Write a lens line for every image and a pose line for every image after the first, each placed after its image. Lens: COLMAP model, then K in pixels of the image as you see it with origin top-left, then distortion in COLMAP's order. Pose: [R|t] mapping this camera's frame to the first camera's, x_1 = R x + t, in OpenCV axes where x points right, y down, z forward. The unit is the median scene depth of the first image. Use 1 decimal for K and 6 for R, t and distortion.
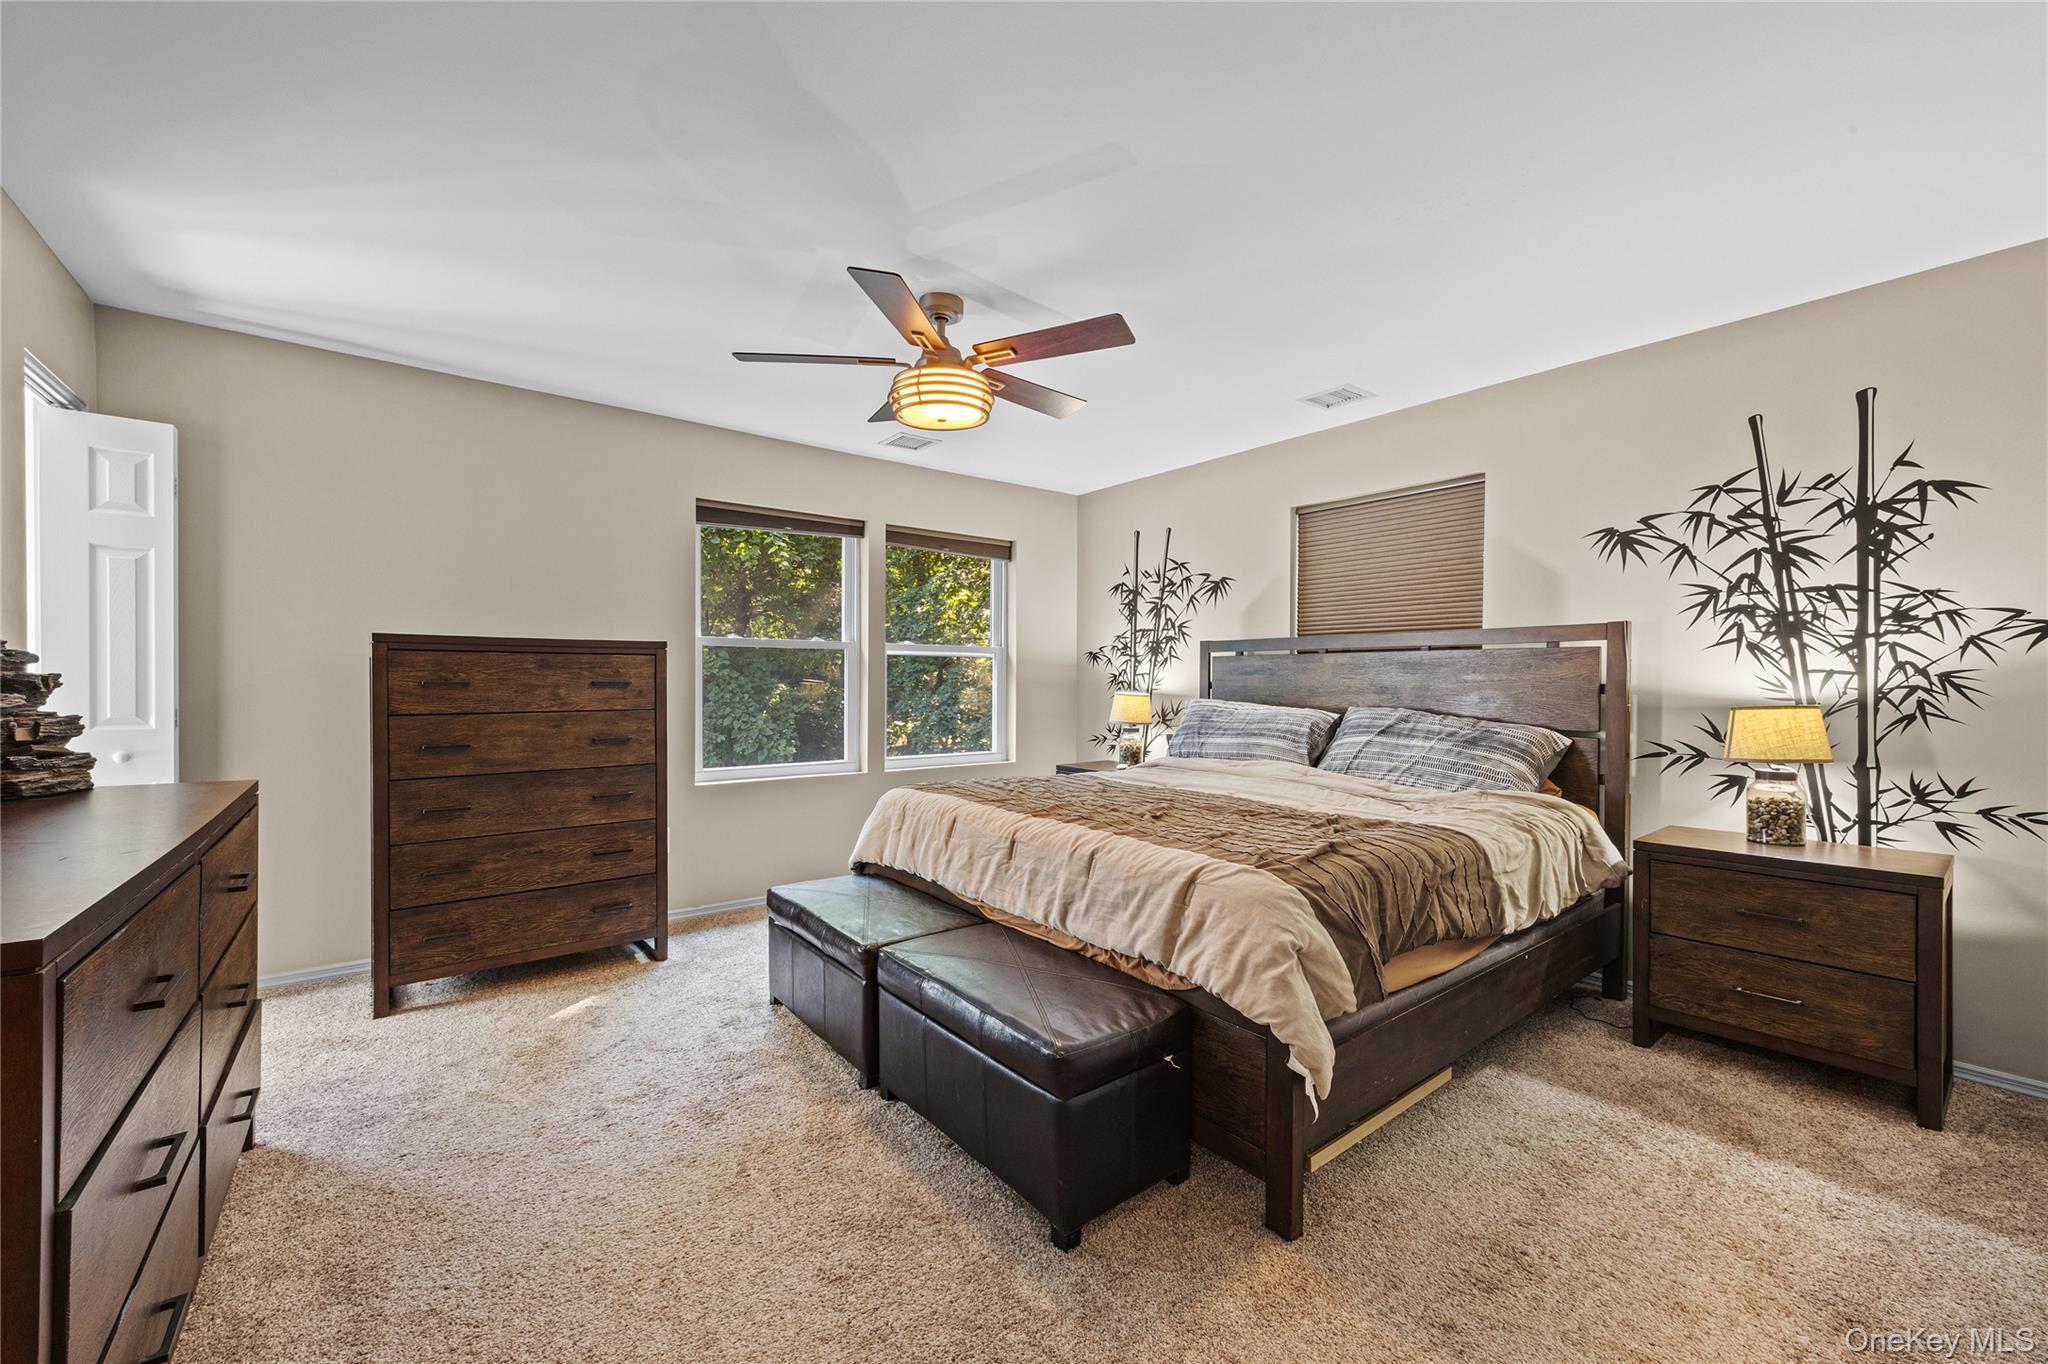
lens RADIAL K [[820.1, 0, 1014.7], [0, 820.1, 688.1], [0, 0, 1]] dist [0.002293, 0.000243]
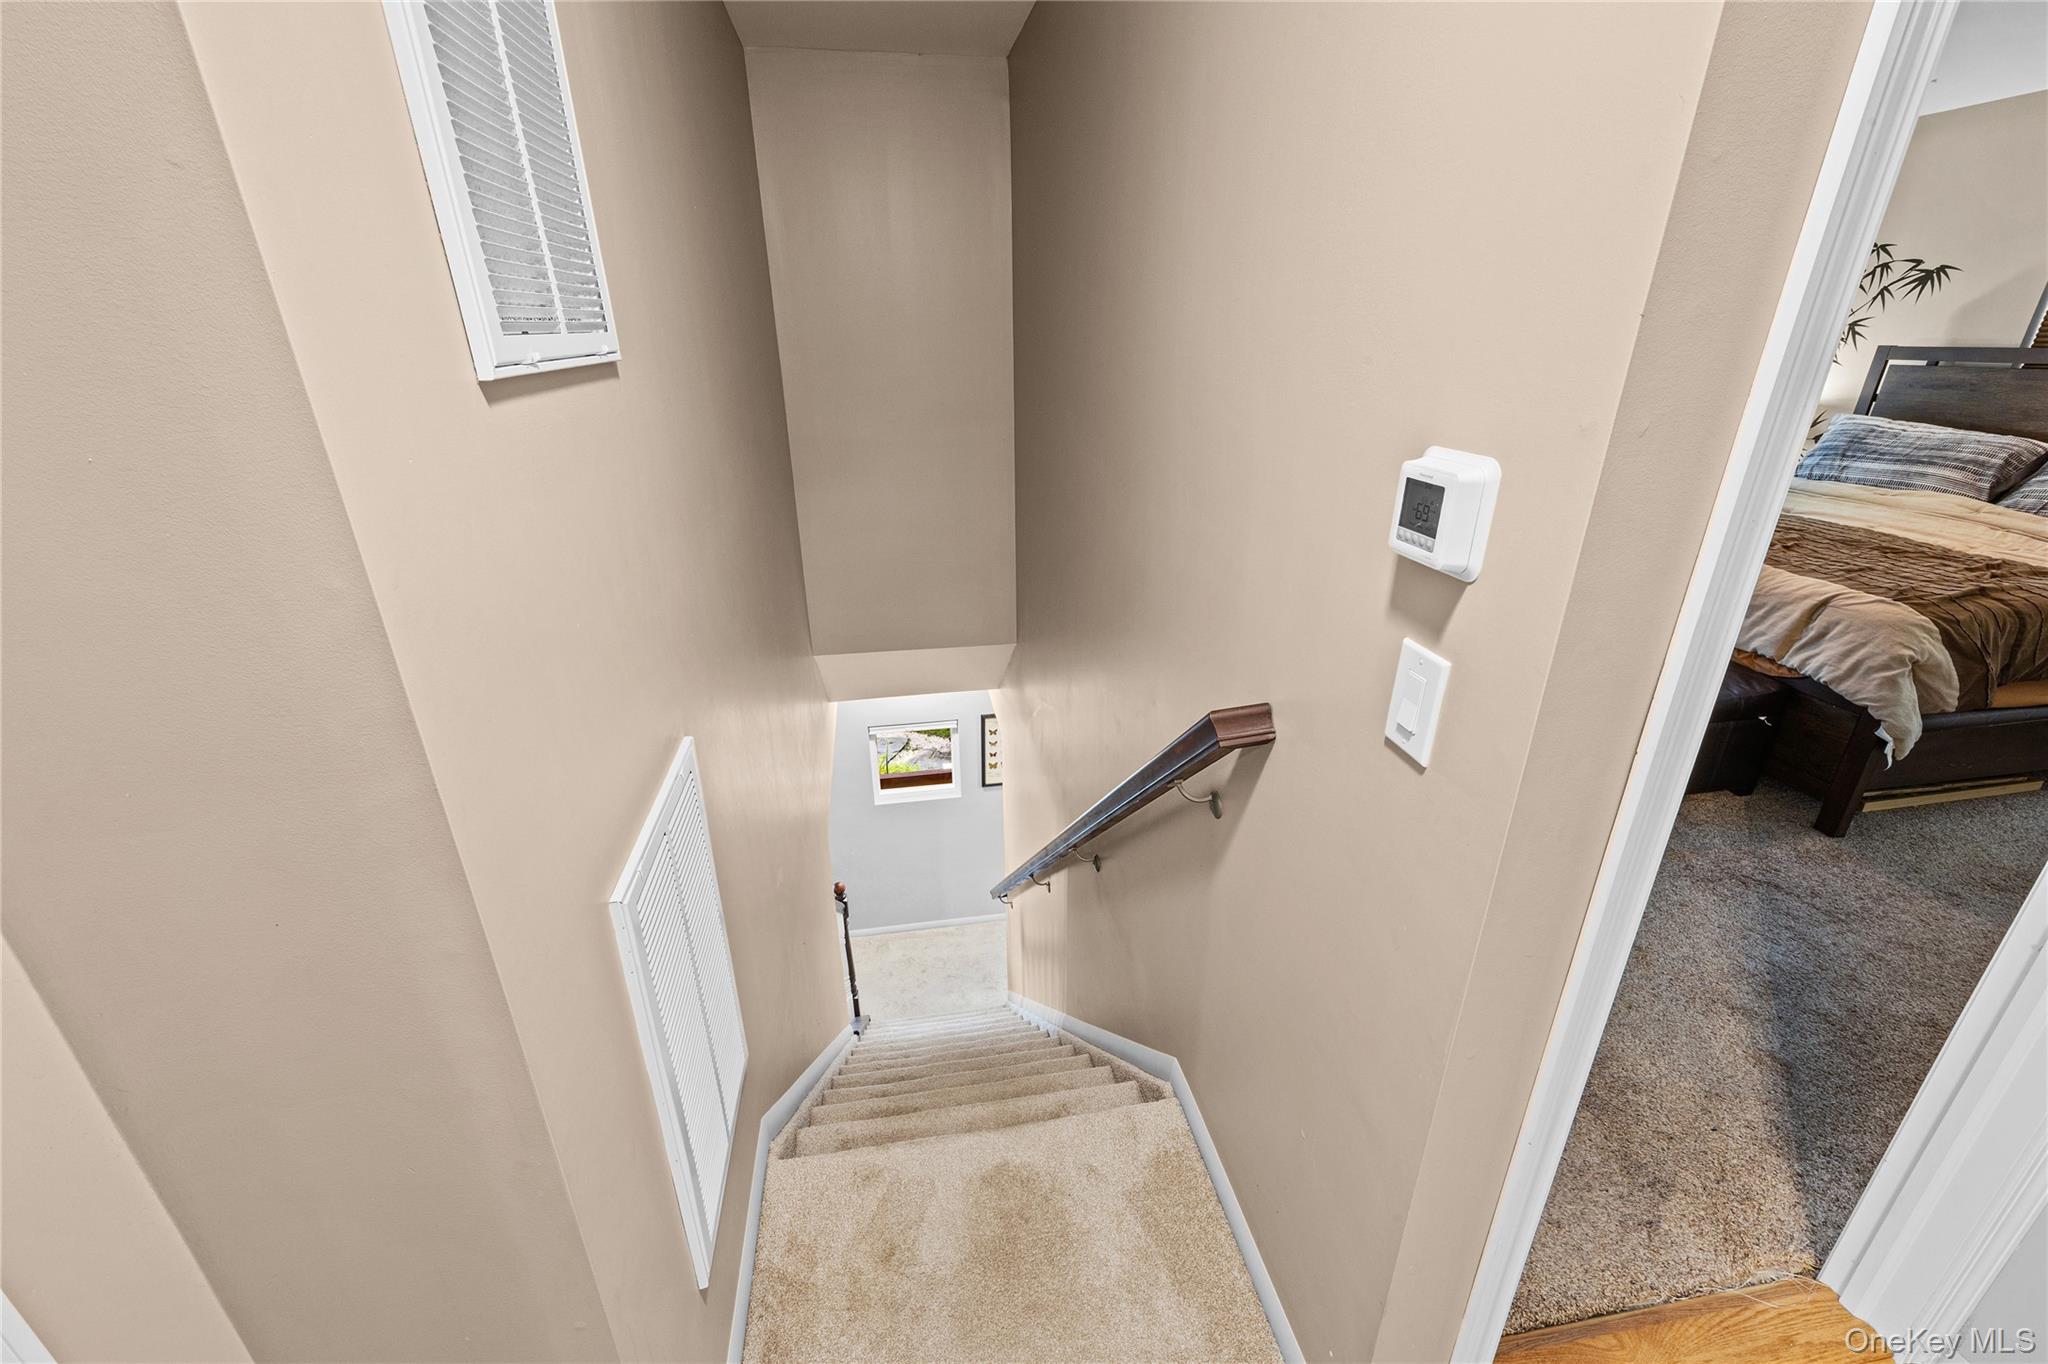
lens RADIAL K [[820.1, 0, 1030.1], [0, 820.1, 686.5], [0, 0, 1]] dist [0.002293, 0.000243]
pose [[0.876893, 0.171490, -0.449054, -0.294970], [0.015869, 0.923358, 0.383611, -0.175720], [0.480423, -0.343512, 0.806965, -0.753238]]
